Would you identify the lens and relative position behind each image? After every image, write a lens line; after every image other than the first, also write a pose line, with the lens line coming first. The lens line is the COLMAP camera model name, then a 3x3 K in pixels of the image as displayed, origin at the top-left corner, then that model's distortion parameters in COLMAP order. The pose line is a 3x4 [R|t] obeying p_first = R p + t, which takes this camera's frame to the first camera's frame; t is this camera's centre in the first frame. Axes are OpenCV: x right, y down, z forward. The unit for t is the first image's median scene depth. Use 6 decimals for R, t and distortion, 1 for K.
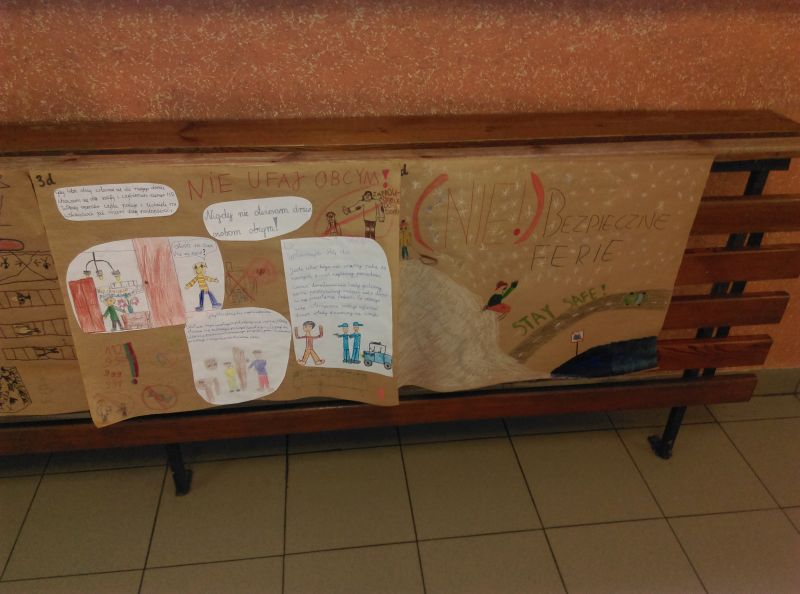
lens RADIAL K [[651.9, 0, 400.0], [0, 651.9, 297.0], [0, 0, 1]] dist [0.091737, -0.140378]
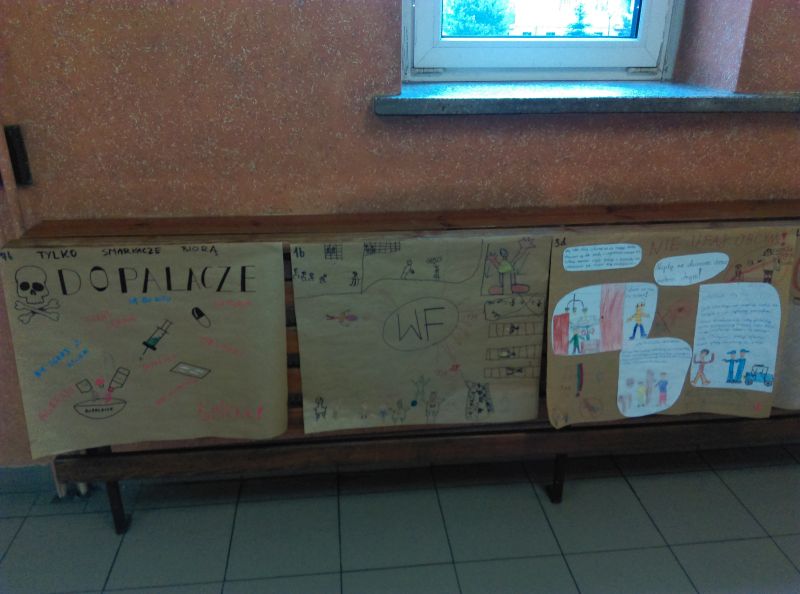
lens RADIAL K [[651.9, 0, 400.0], [0, 651.9, 297.0], [0, 0, 1]] dist [0.091737, -0.140378]
pose [[0.999804, -0.009330, -0.017440, -0.761329], [0.006227, 0.985394, -0.170178, 0.162735], [0.018773, 0.170036, 0.985259, -0.356879]]
